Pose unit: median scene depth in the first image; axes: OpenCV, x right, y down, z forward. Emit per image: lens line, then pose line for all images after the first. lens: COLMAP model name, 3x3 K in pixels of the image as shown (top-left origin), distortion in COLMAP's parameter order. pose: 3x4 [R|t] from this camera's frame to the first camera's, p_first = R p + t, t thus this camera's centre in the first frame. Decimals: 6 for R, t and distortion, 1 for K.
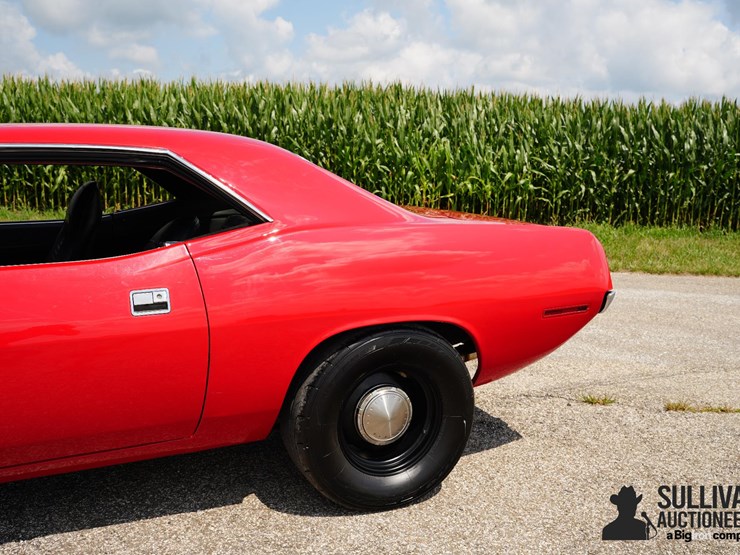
lens RADIAL K [[718.3, 0, 374.4], [0, 718.3, 276.9], [0, 0, 1]] dist [-0.064794, 0.091538]
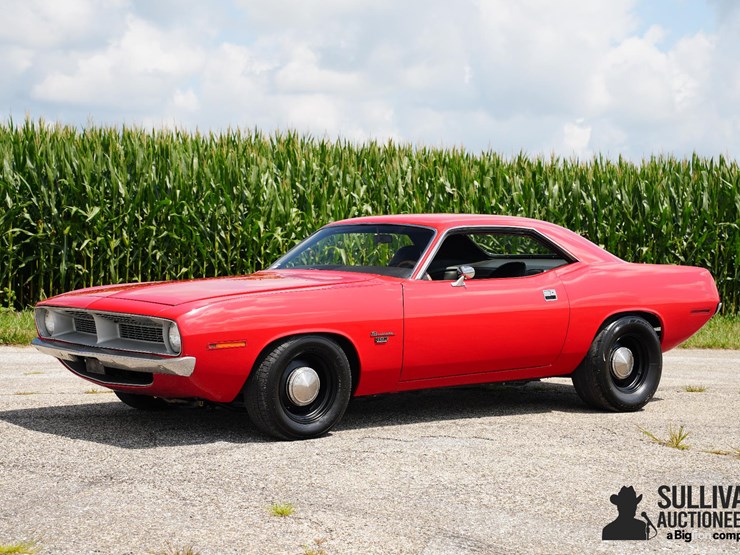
lens RADIAL K [[1374.8, 0, 365.6], [0, 1374.8, 279.1], [0, 0, 1]] dist [0.330676, 0.360662]
pose [[0.967253, -0.011381, 0.253559, -0.303803], [0.043850, 0.991465, -0.122775, 0.075745], [-0.249998, 0.129873, 0.959497, -0.465187]]
